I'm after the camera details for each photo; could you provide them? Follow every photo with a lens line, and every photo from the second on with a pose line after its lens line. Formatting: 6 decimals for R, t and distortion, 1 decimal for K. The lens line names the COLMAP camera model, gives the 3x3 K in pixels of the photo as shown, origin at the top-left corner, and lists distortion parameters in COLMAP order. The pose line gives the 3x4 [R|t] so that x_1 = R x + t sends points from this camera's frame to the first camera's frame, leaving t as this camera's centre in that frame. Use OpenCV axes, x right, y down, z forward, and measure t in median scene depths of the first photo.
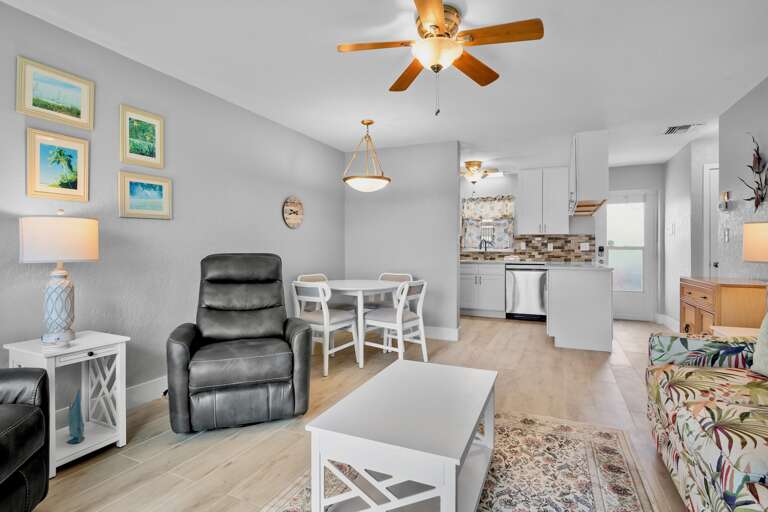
lens RADIAL K [[377.6, 0, 385.0], [0, 377.6, 248.5], [0, 0, 1]] dist [-0.013961, 0.000147]
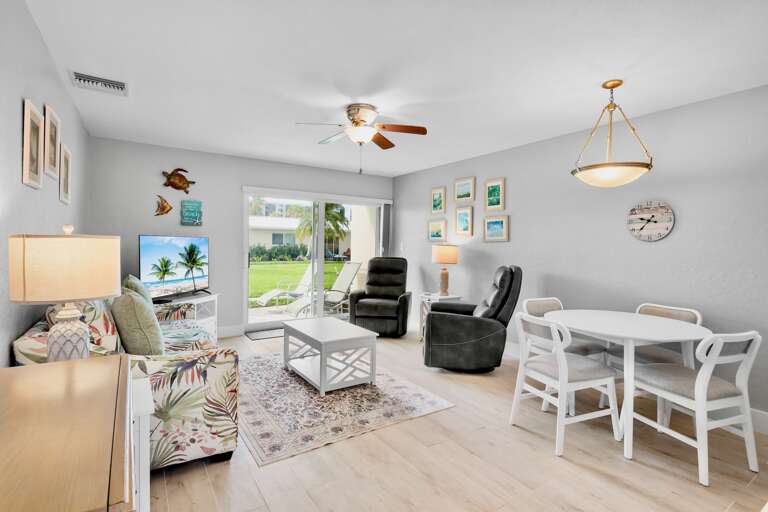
lens RADIAL K [[377.6, 0, 385.0], [0, 377.6, 248.5], [0, 0, 1]] dist [-0.013961, 0.000147]
pose [[-0.519684, -0.005472, -0.854341, 1.125271], [-0.018616, 0.999815, 0.004921, -0.051972], [0.854156, 0.018462, -0.519689, 1.527666]]
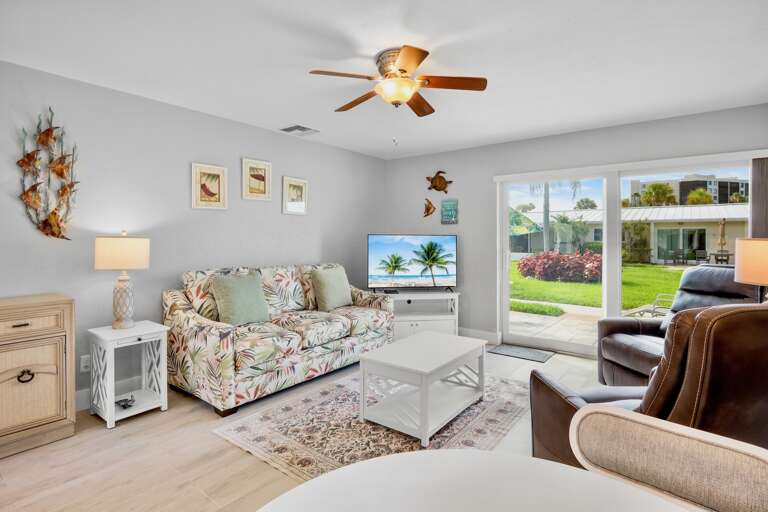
lens RADIAL K [[400.7, 0, 380.0], [0, 400.7, 236.2], [0, 0, 1]] dist [-0.002462, 0.000137]
pose [[-0.969383, -0.001933, 0.245545, -0.090139], [-0.004939, 0.999920, -0.011629, -0.053444], [-0.245503, -0.012486, -0.969316, 1.763360]]
